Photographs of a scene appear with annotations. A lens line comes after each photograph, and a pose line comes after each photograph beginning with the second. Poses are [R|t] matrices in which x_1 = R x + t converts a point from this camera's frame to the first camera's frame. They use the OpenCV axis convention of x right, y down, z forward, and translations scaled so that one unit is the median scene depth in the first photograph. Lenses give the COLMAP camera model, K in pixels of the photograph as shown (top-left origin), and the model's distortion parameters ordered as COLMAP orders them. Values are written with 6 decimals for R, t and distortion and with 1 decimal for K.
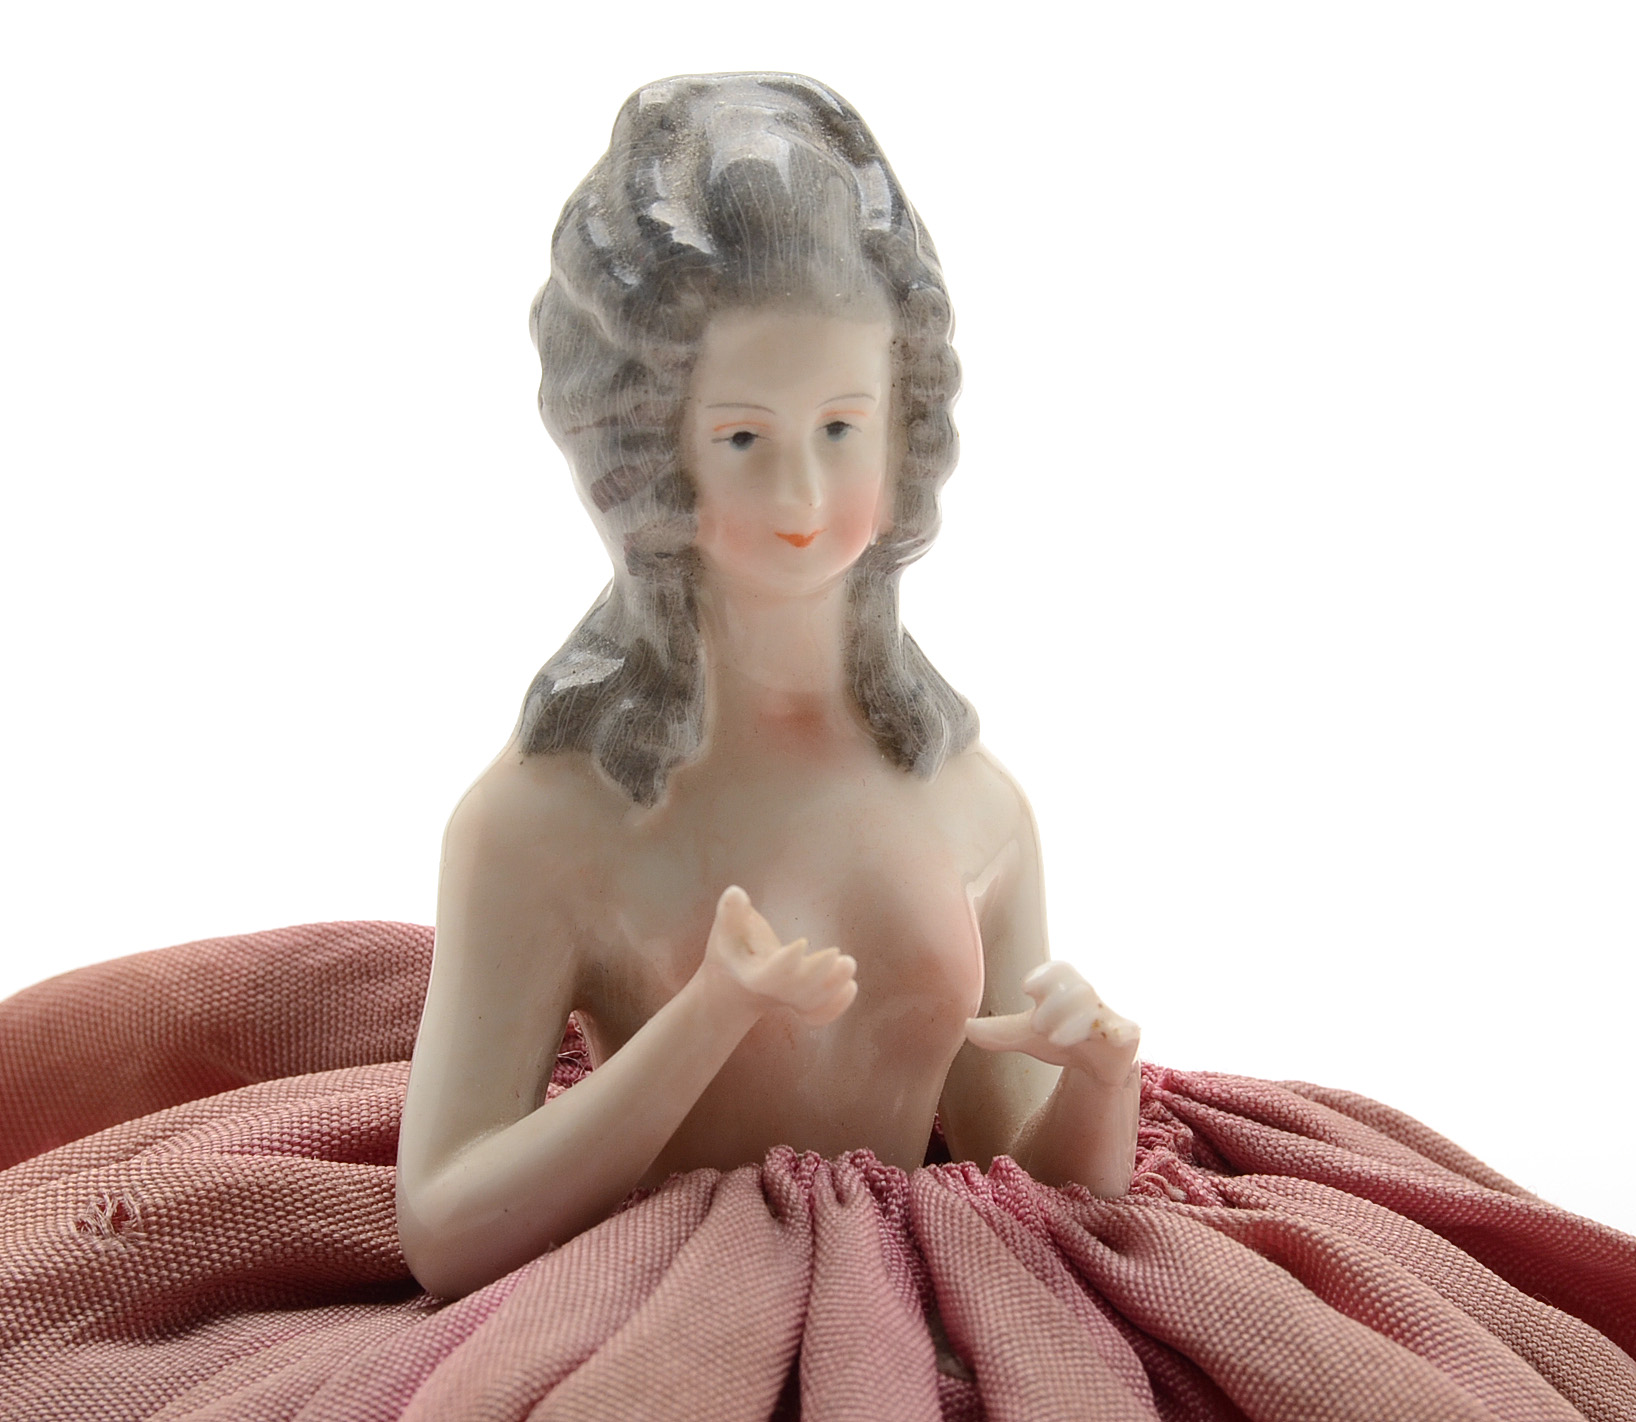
lens RADIAL K [[5076.0, 0, 819.5], [0, 5076.0, 710.9], [0, 0, 1]] dist [-0.052058, 0.000000]
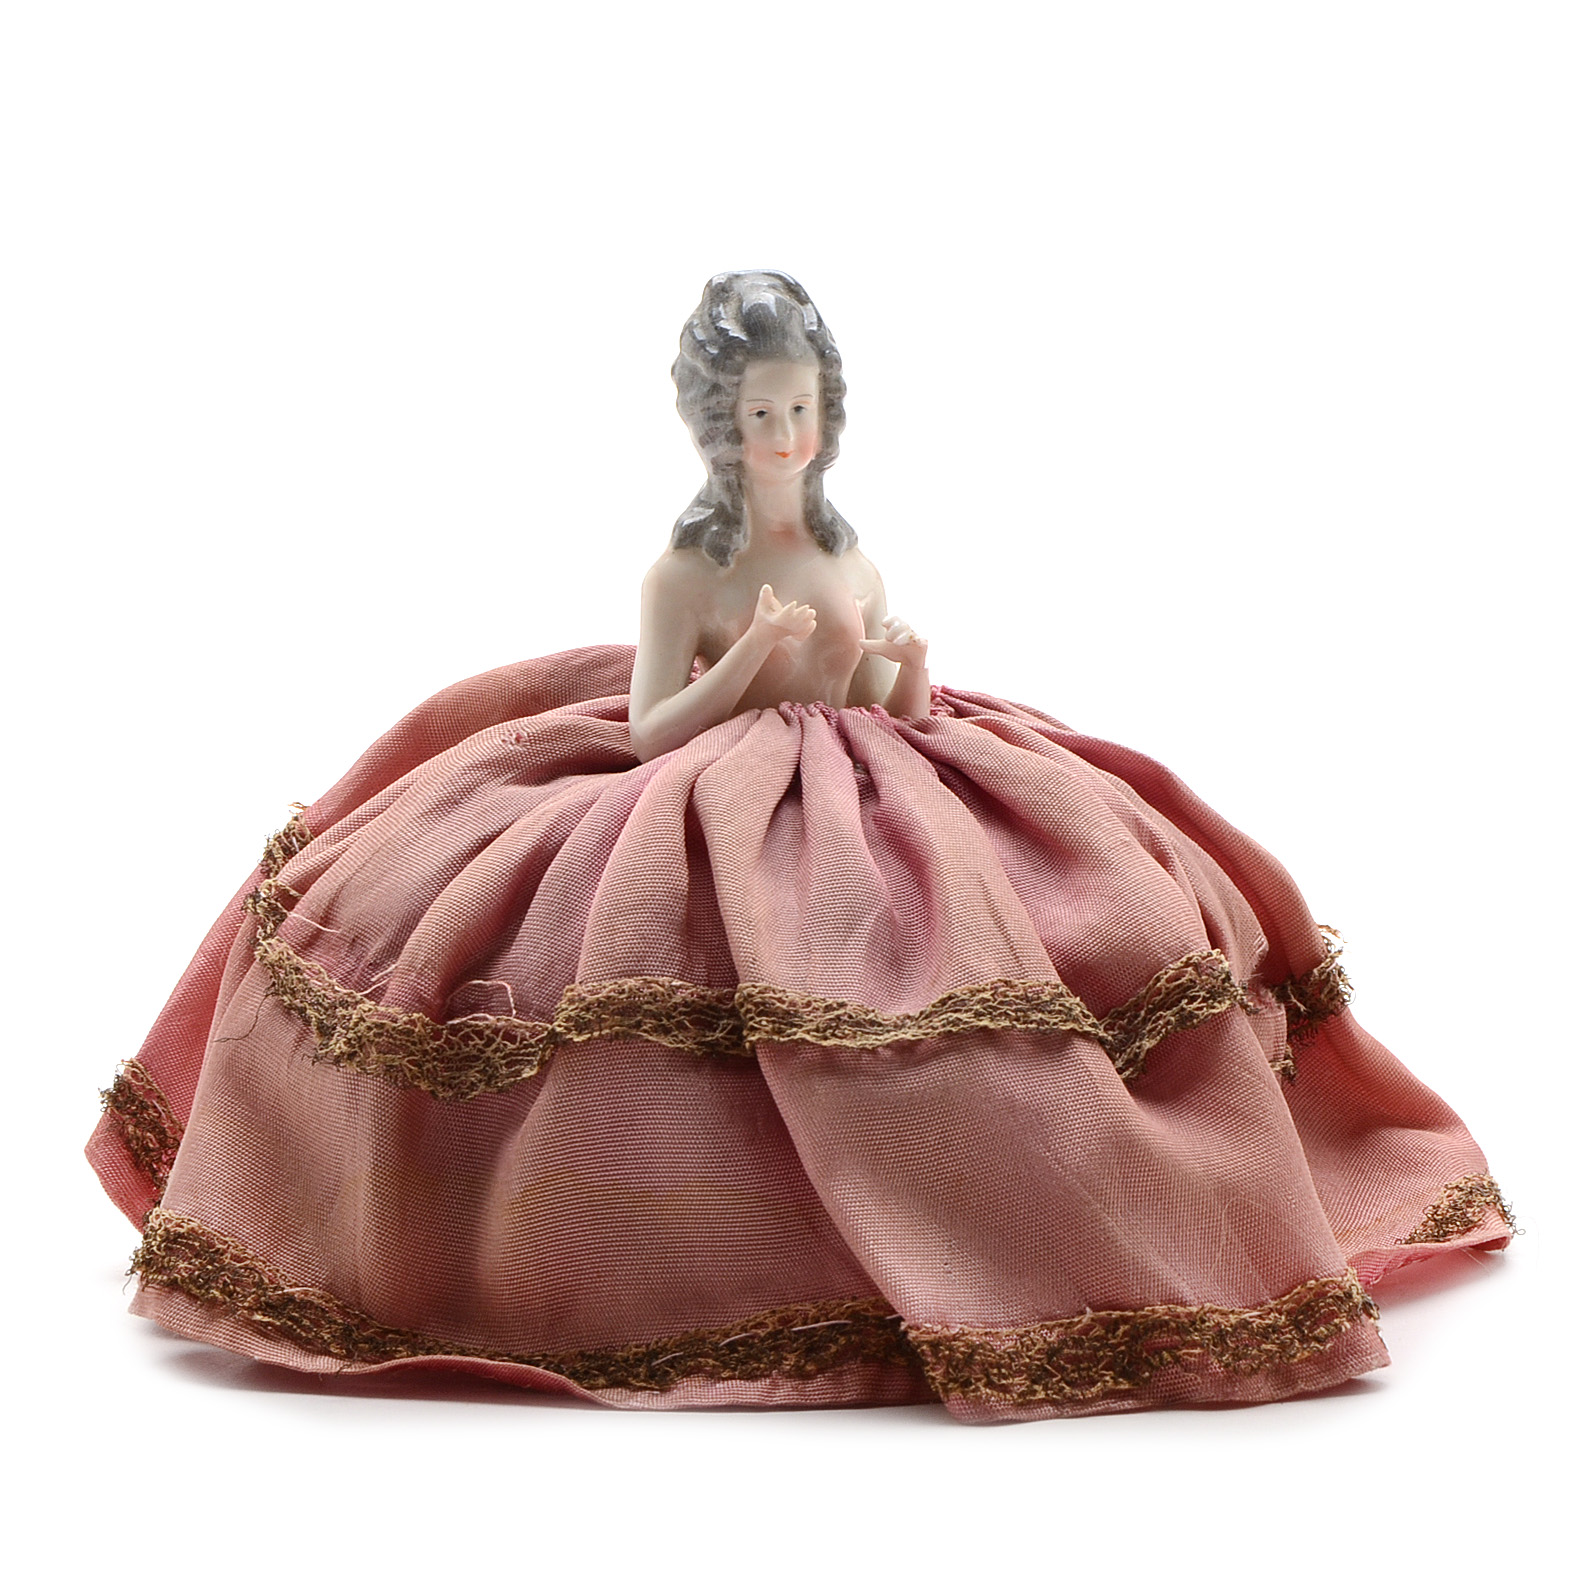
lens RADIAL K [[3983.0, 0, 790.6], [0, 3983.0, 792.0], [0, 0, 1]] dist [-0.064029, 0.000000]
pose [[0.999088, -0.034611, 0.025002, -0.054905], [0.035383, 0.998889, -0.031118, 0.189786], [-0.023897, 0.031975, 0.999203, -0.928710]]
